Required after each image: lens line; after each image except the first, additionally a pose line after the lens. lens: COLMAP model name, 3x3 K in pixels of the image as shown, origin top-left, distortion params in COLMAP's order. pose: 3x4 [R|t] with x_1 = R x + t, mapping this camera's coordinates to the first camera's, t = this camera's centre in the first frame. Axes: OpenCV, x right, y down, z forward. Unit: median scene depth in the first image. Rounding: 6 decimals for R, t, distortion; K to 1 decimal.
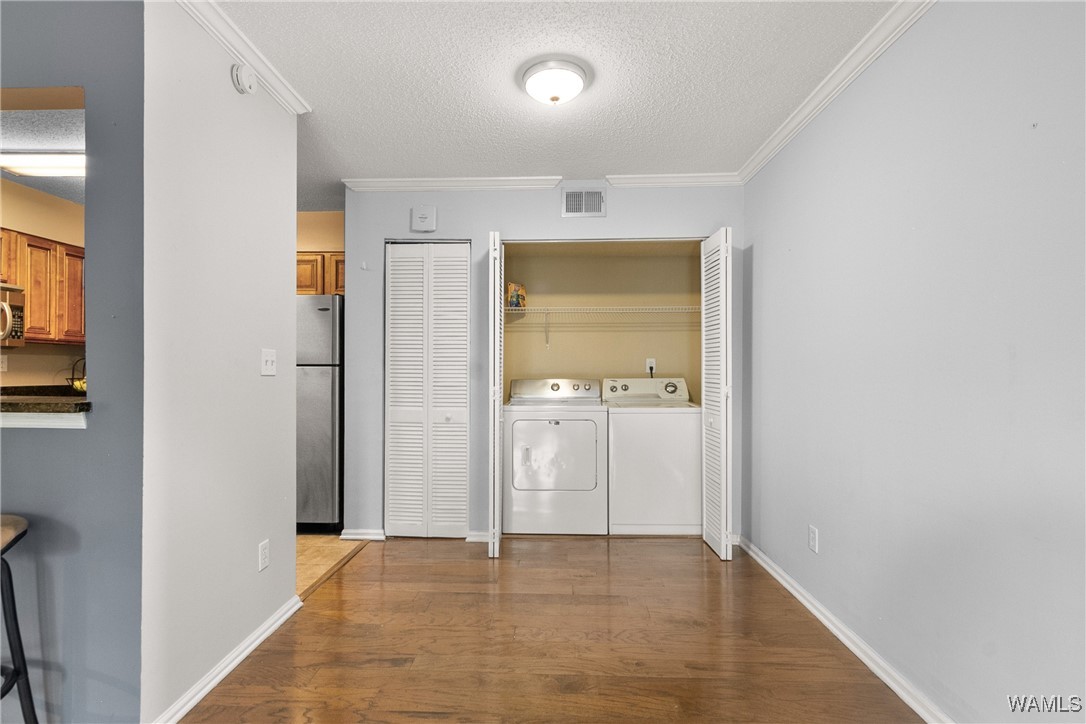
lens RADIAL K [[507.7, 0, 536.6], [0, 507.7, 367.7], [0, 0, 1]] dist [0.009218, -0.000574]
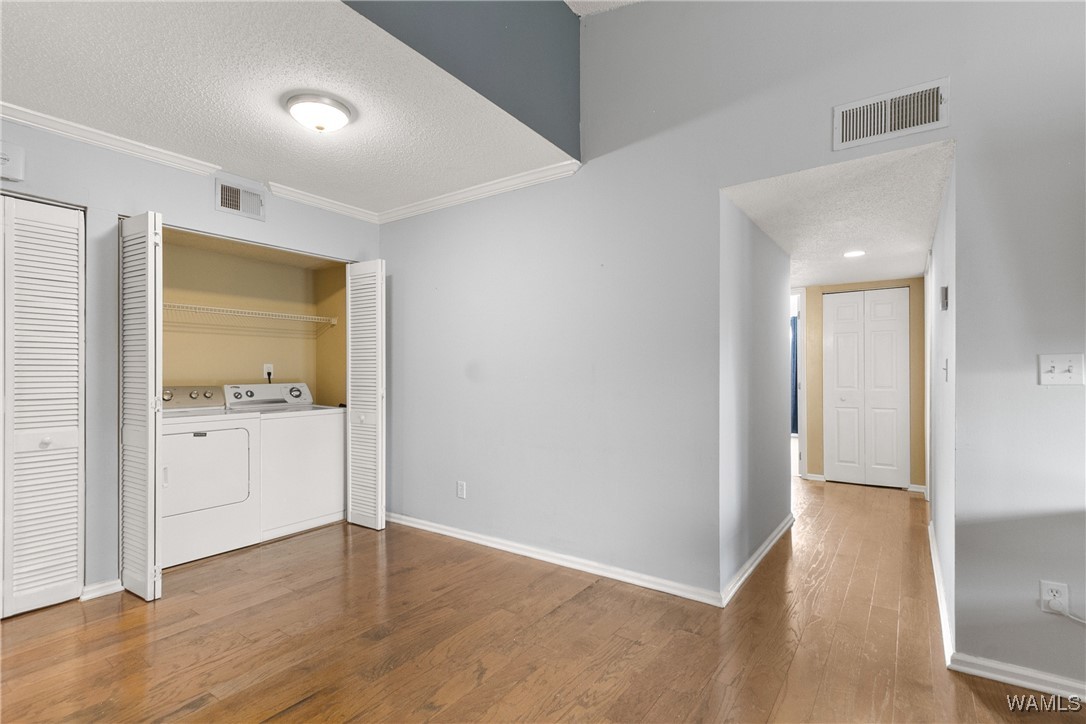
lens RADIAL K [[515.1, 0, 534.4], [0, 515.1, 373.2], [0, 0, 1]] dist [0.011351, -0.000938]
pose [[0.551999, -0.002425, 0.833841, -0.409112], [-0.000014, 0.999996, 0.002917, -0.003553], [-0.833845, -0.001622, 0.551997, 0.001482]]
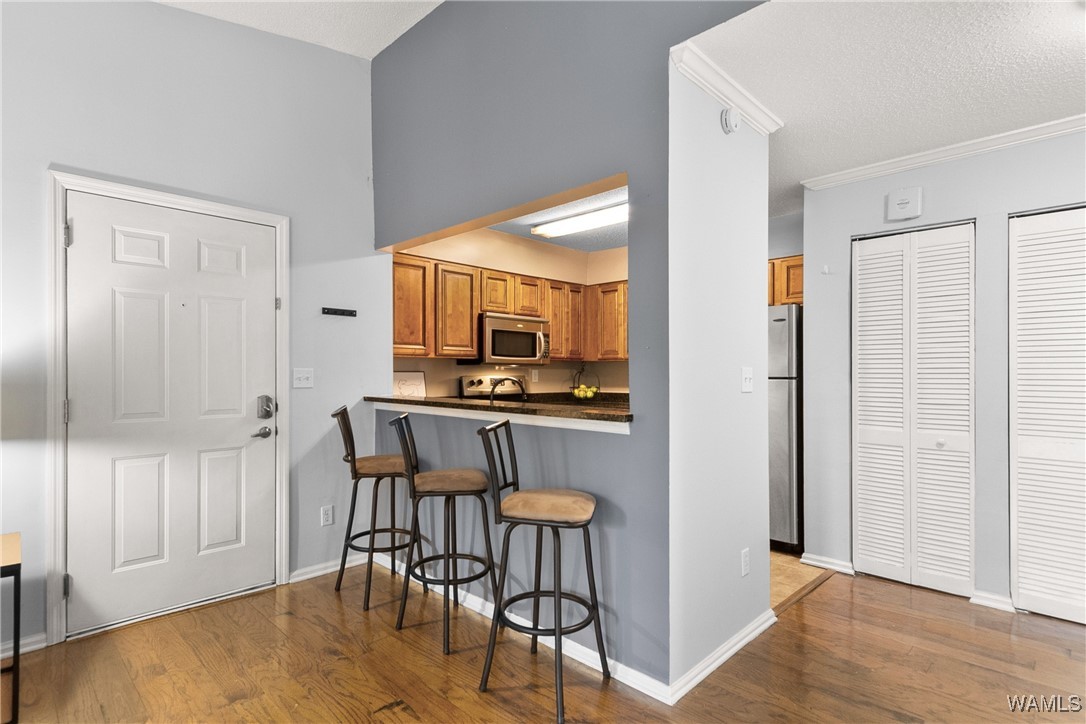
lens RADIAL K [[553.4, 0, 538.7], [0, 553.4, 373.4], [0, 0, 1]] dist [0.011171, -0.001339]
pose [[0.737048, -0.004438, -0.675826, -0.045897], [0.006212, 0.999981, 0.000208, -0.017134], [0.675812, -0.004351, 0.737061, -0.086949]]
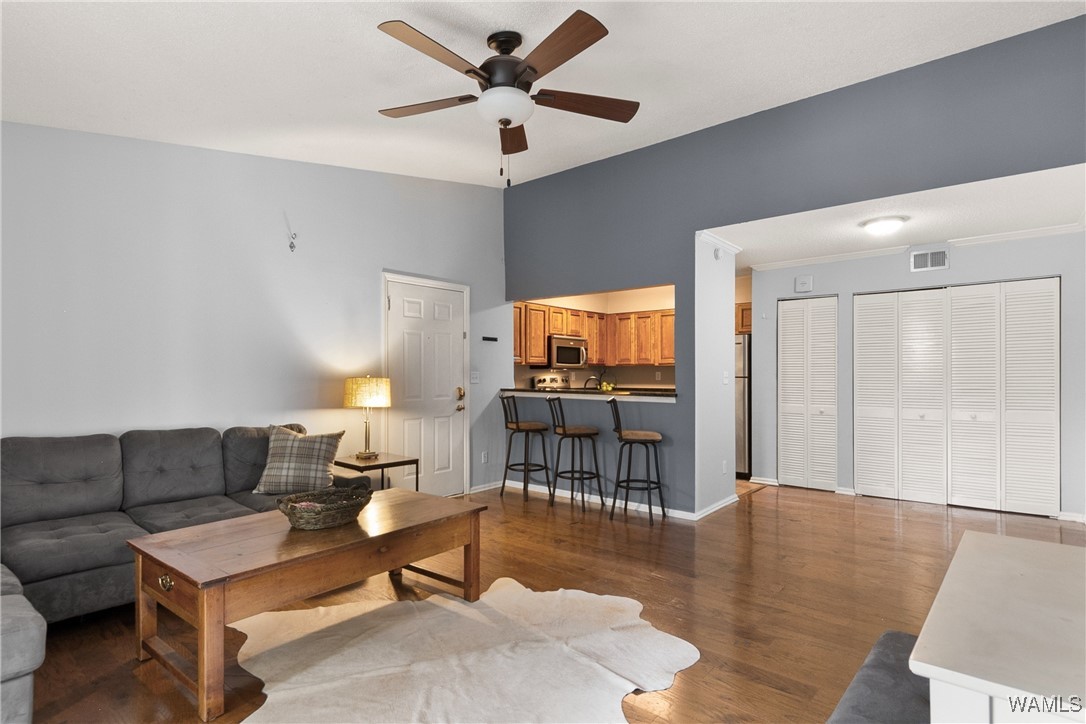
lens RADIAL K [[554.3, 0, 538.1], [0, 554.3, 377.7], [0, 0, 1]] dist [0.011259, -0.000326]
pose [[0.790608, -0.000826, -0.612322, 0.177297], [0.007103, 0.999944, 0.007822, -0.022827], [0.612281, -0.010533, 0.790570, -0.851401]]
